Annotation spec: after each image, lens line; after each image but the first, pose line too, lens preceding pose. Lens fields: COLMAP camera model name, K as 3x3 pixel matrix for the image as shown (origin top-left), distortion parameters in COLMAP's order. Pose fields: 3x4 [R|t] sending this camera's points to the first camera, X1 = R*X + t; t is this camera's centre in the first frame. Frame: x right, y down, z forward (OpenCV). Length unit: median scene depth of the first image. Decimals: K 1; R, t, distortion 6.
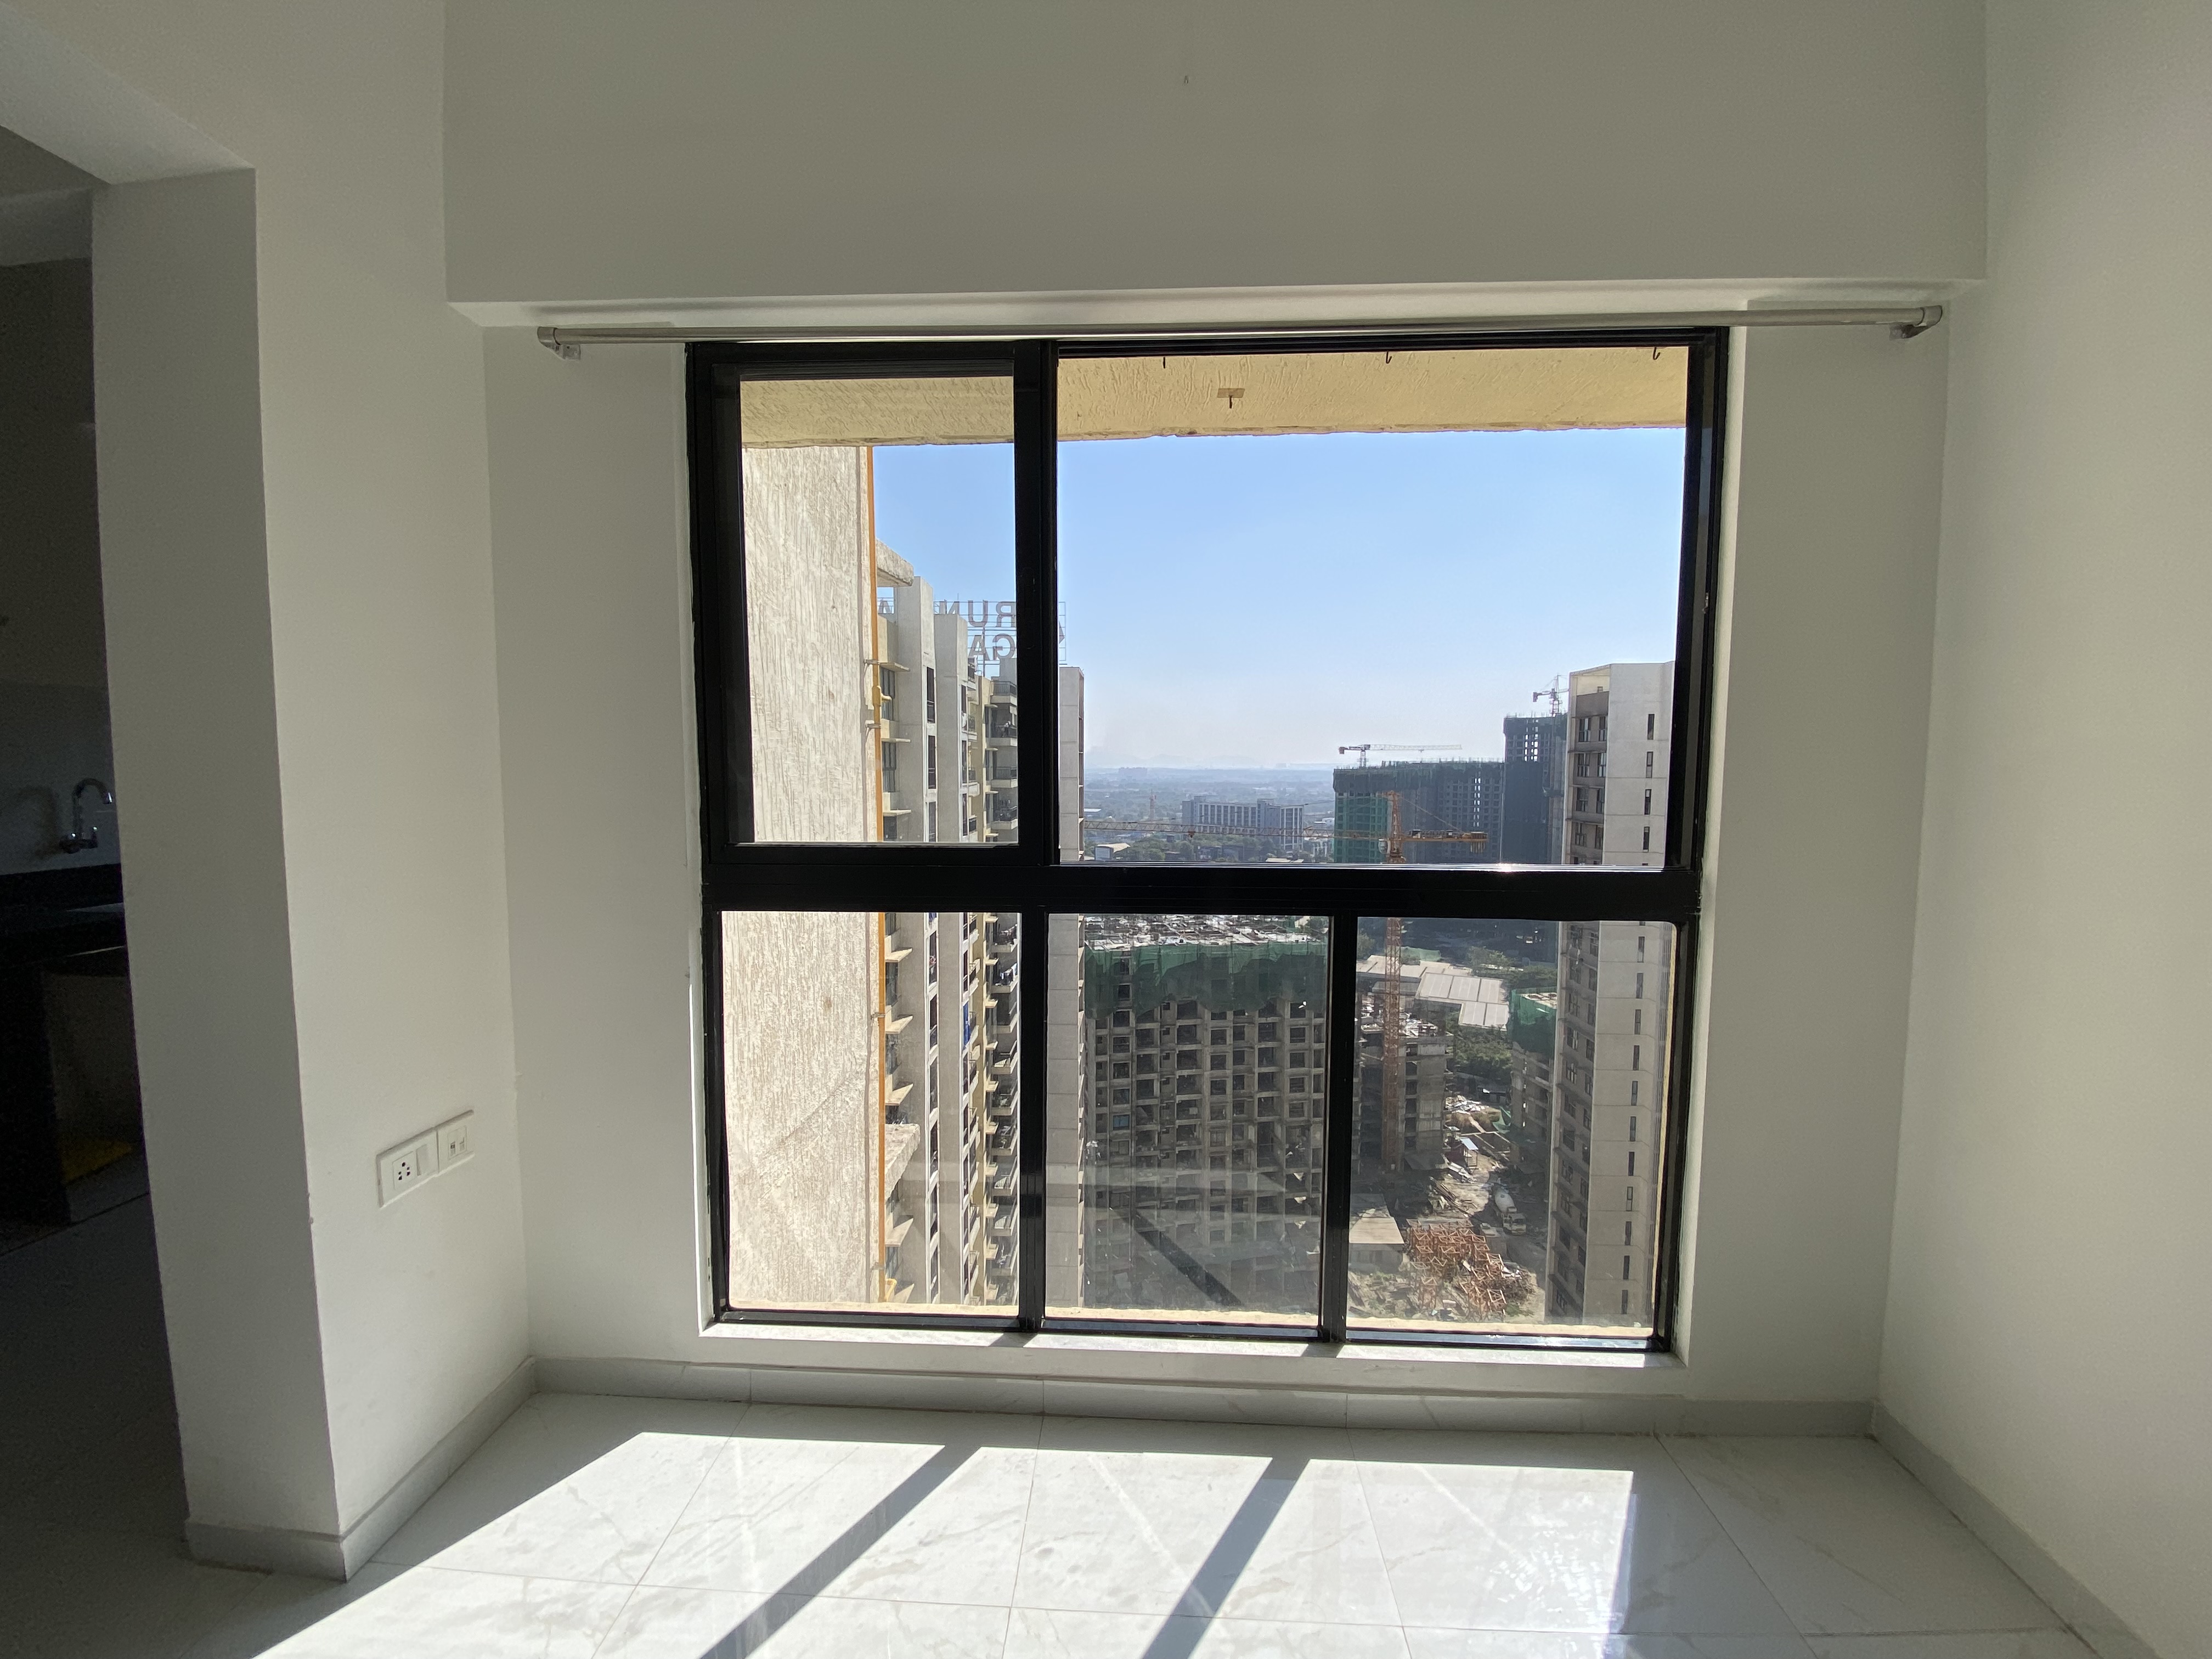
lens RADIAL K [[891.4, 0, 1110.3], [0, 891.4, 822.1], [0, 0, 1]] dist [-0.004486, -0.006046]
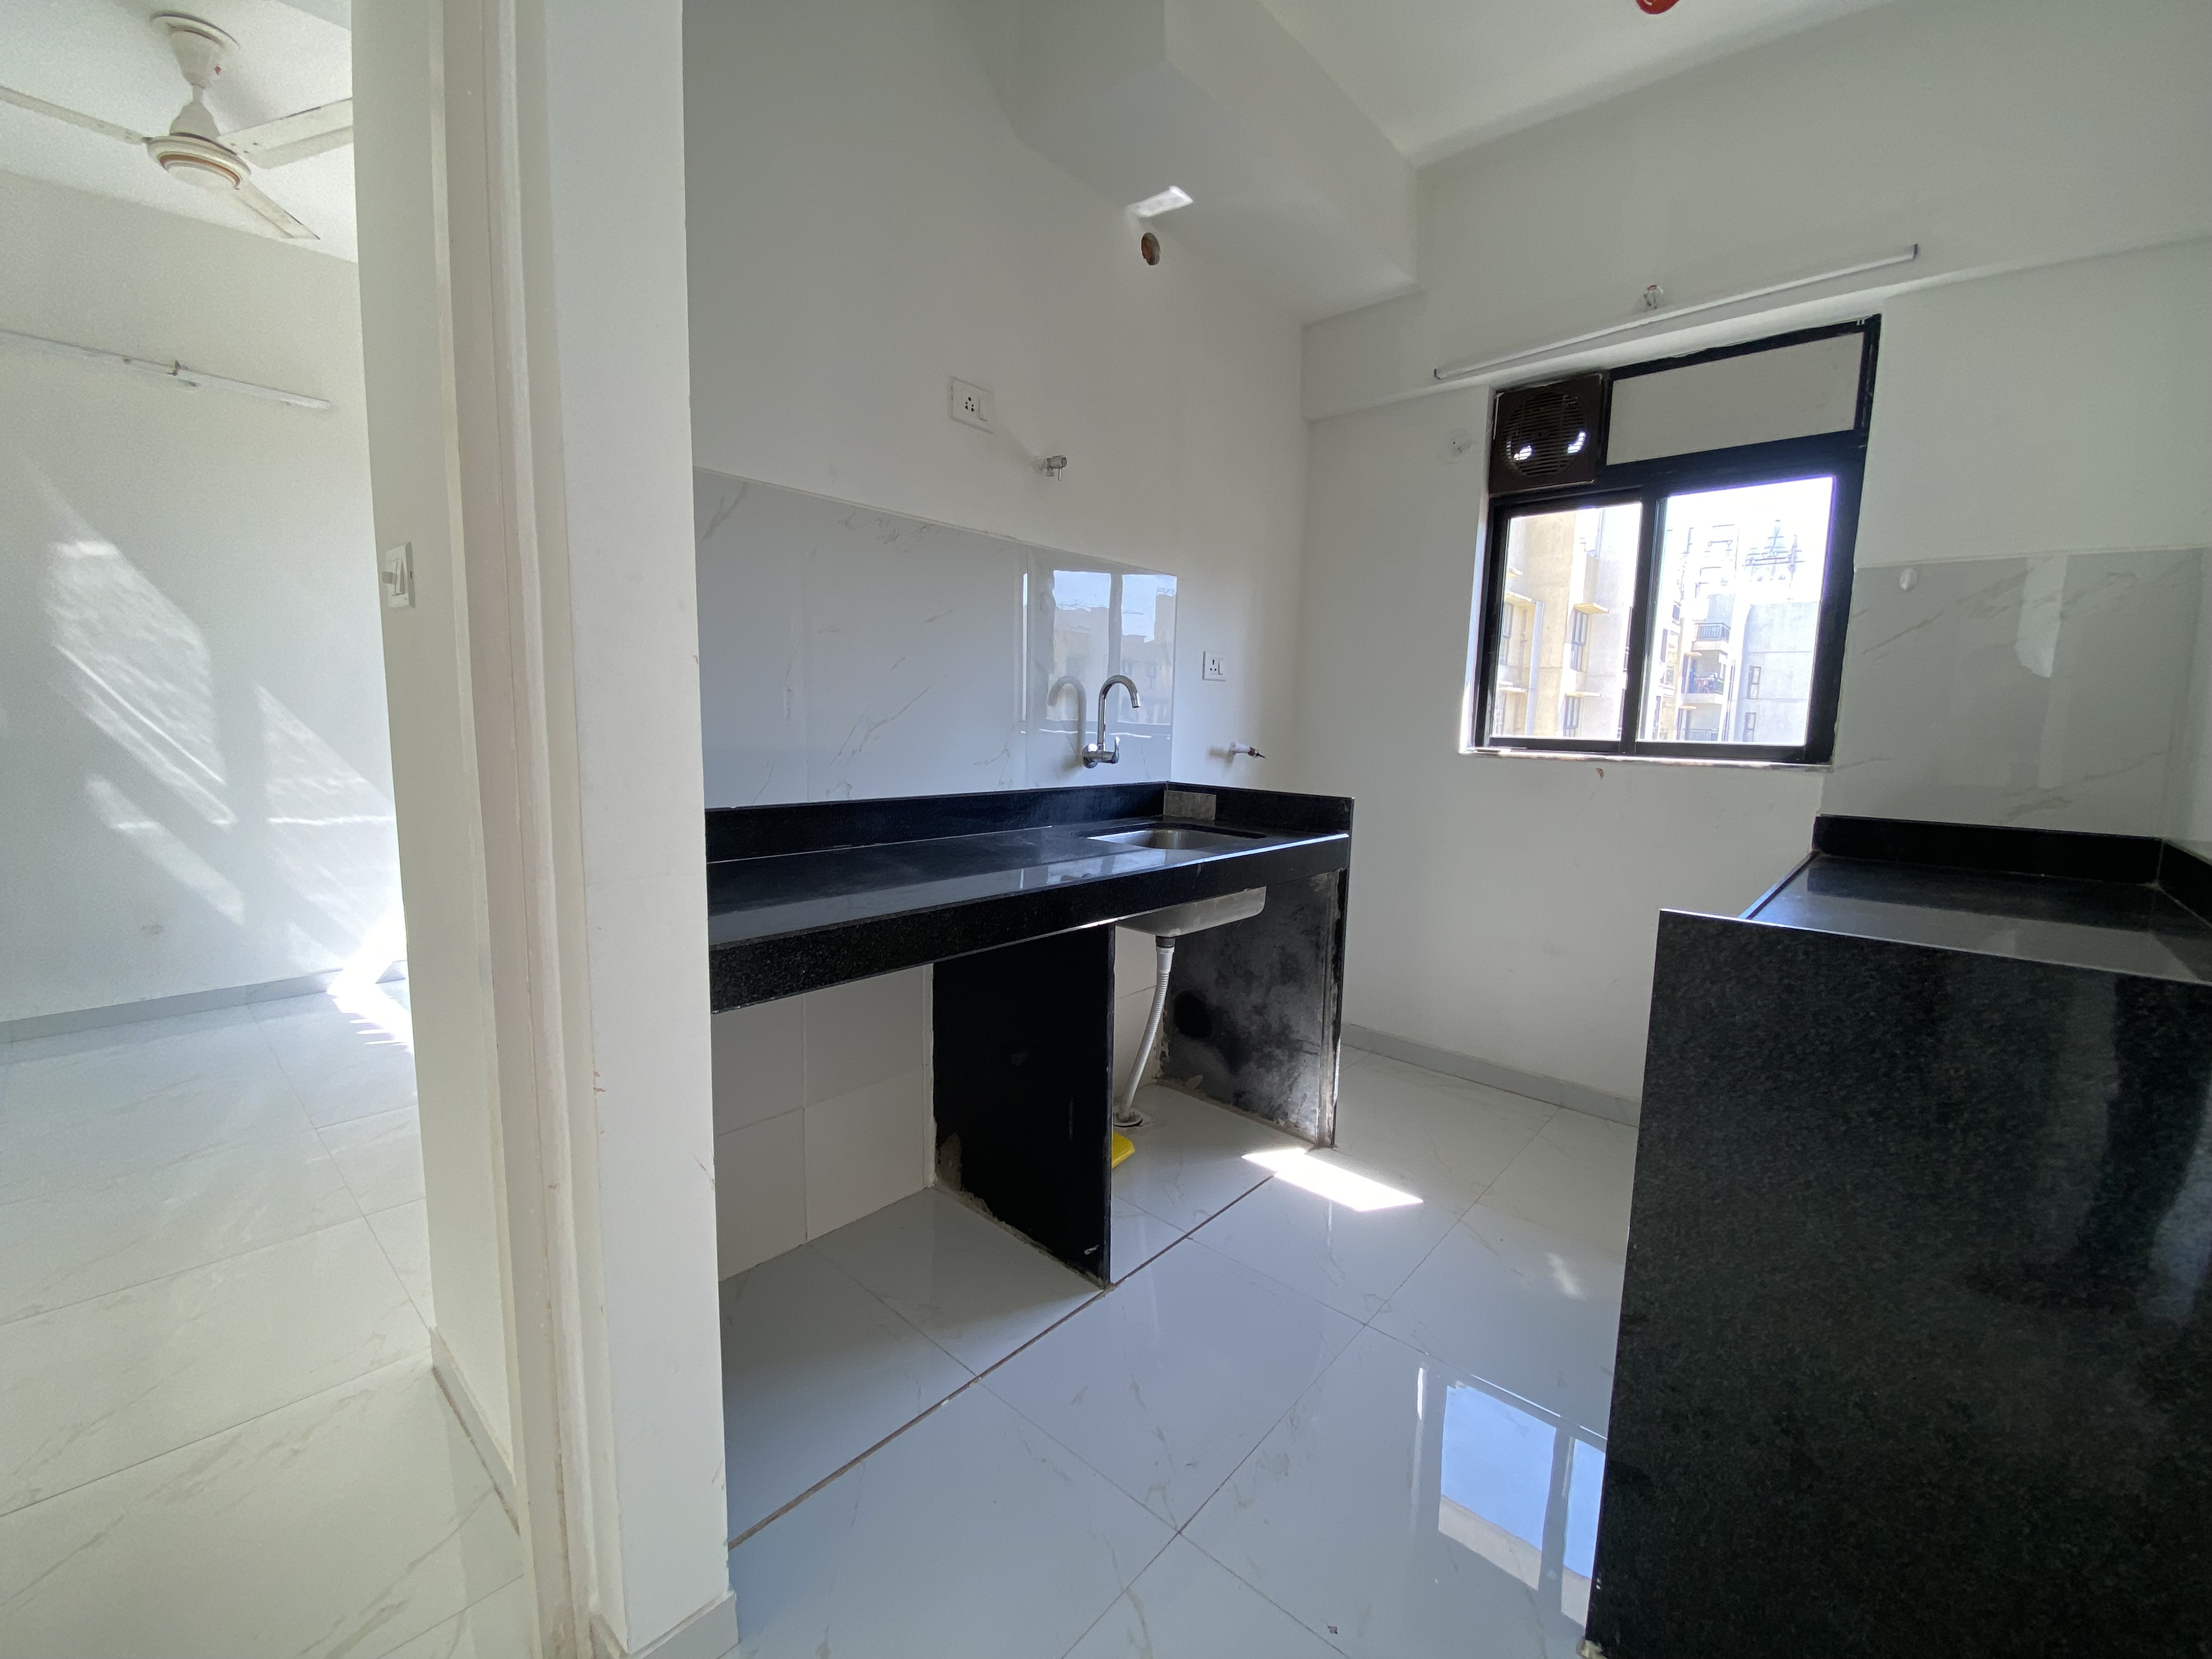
lens RADIAL K [[891.4, 0, 1096.4], [0, 891.4, 826.7], [0, 0, 1]] dist [-0.004486, -0.006046]
pose [[0.776563, 0.093520, -0.623060, -0.574497], [-0.061657, 0.995456, 0.072567, 0.024909], [0.627015, -0.017937, 0.778801, 0.315948]]
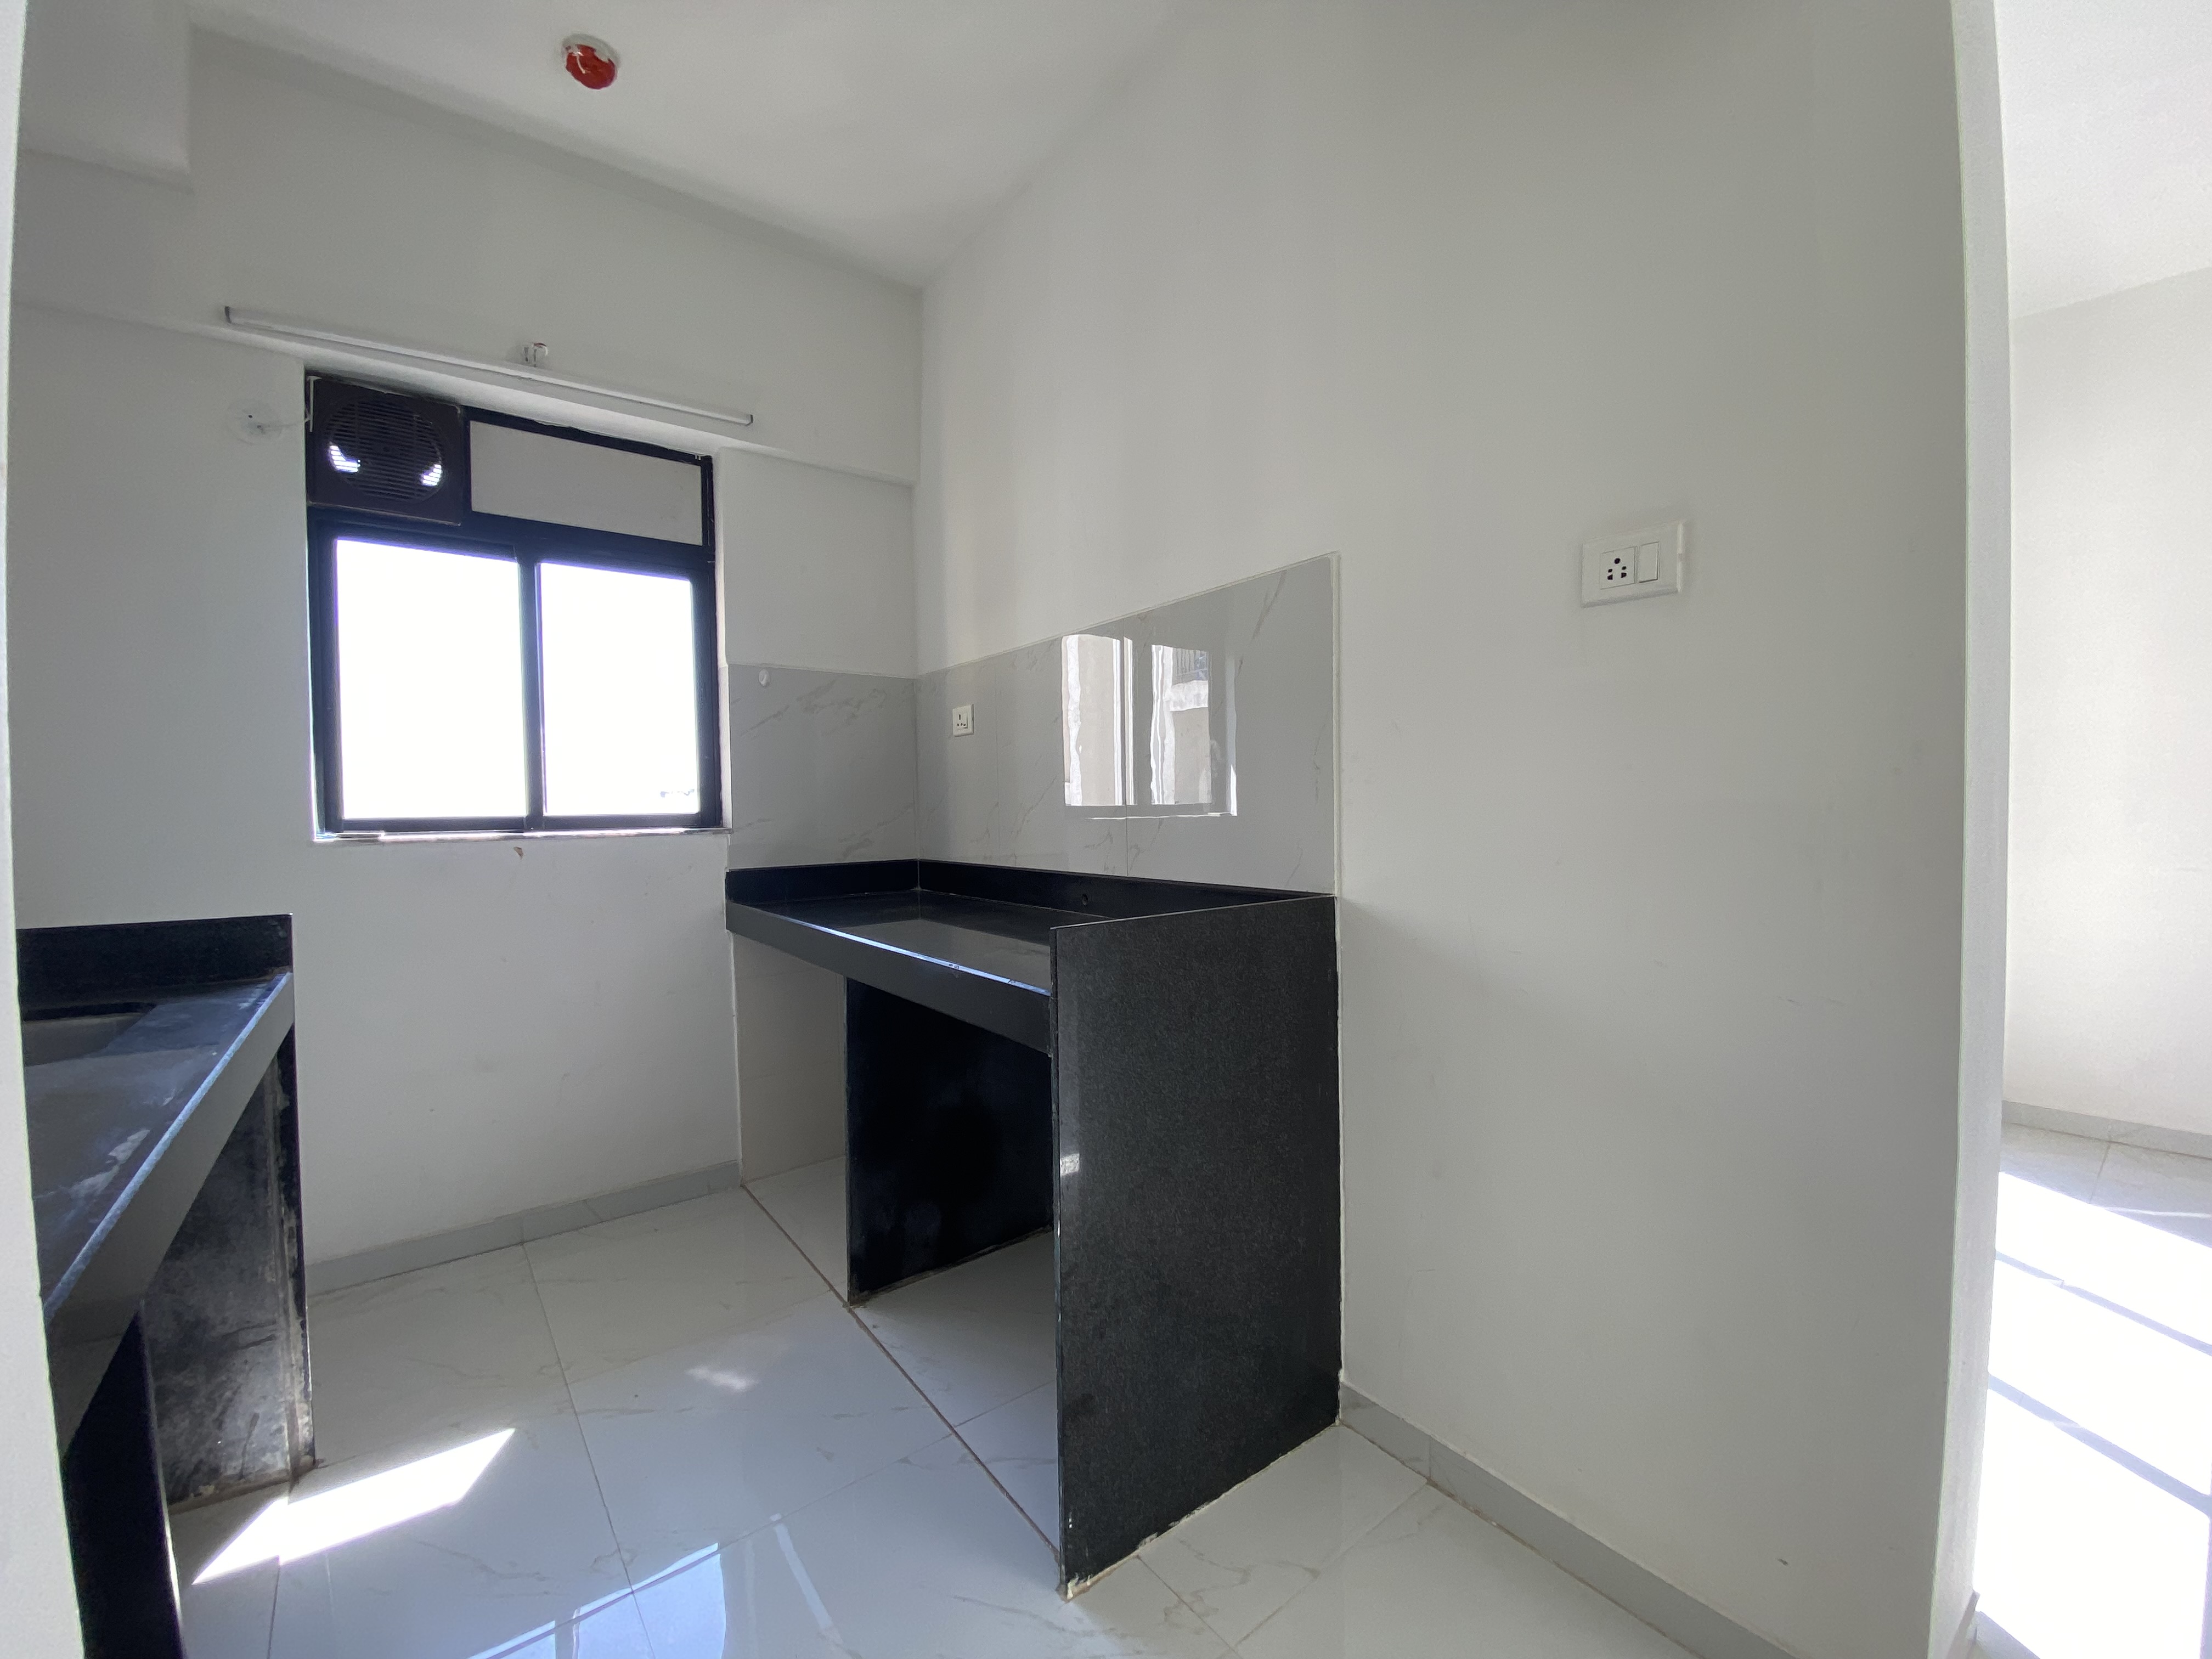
lens RADIAL K [[891.4, 0, 1120.6], [0, 891.4, 829.3], [0, 0, 1]] dist [-0.004486, -0.006046]
pose [[0.754093, -0.031381, 0.656018, -4.047902], [0.058742, 0.998077, -0.019780, 0.107150], [-0.654136, 0.053452, 0.754486, 1.020407]]
